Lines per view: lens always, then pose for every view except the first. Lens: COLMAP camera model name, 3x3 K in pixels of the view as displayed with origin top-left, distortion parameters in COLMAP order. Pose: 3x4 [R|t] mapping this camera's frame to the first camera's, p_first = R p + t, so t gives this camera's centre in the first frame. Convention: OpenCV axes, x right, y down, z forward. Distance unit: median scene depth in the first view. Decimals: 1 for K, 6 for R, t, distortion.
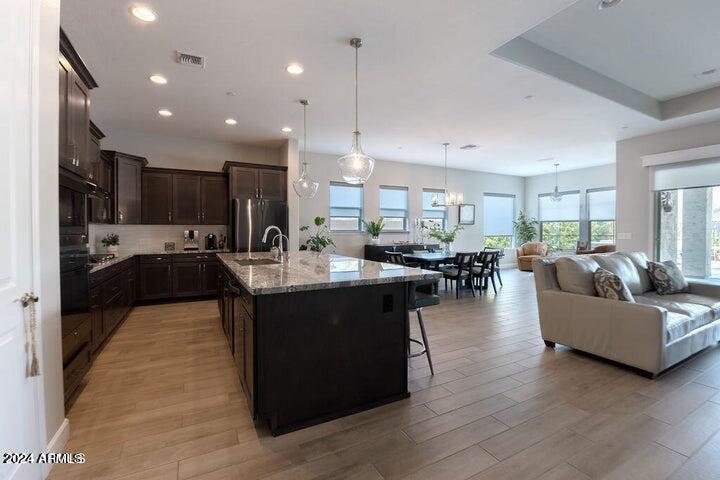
lens RADIAL K [[315.2, 0, 360.0], [0, 315.2, 237.4], [0, 0, 1]] dist [-0.009421, -0.000113]
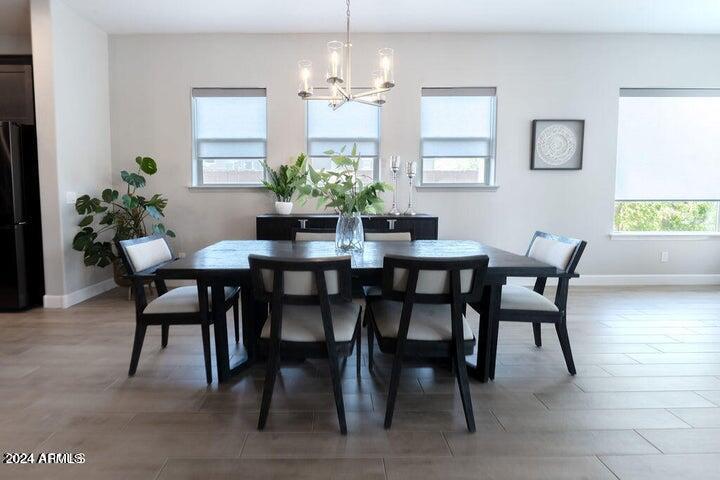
lens RADIAL K [[531.4, 0, 360.8], [0, 531.4, 241.0], [0, 0, 1]] dist [0.006254, 0.003005]
pose [[0.886454, 0.053437, -0.459721, 0.445211], [-0.011384, 0.995529, 0.093767, -0.012515], [0.462677, -0.077887, 0.883099, 0.275040]]
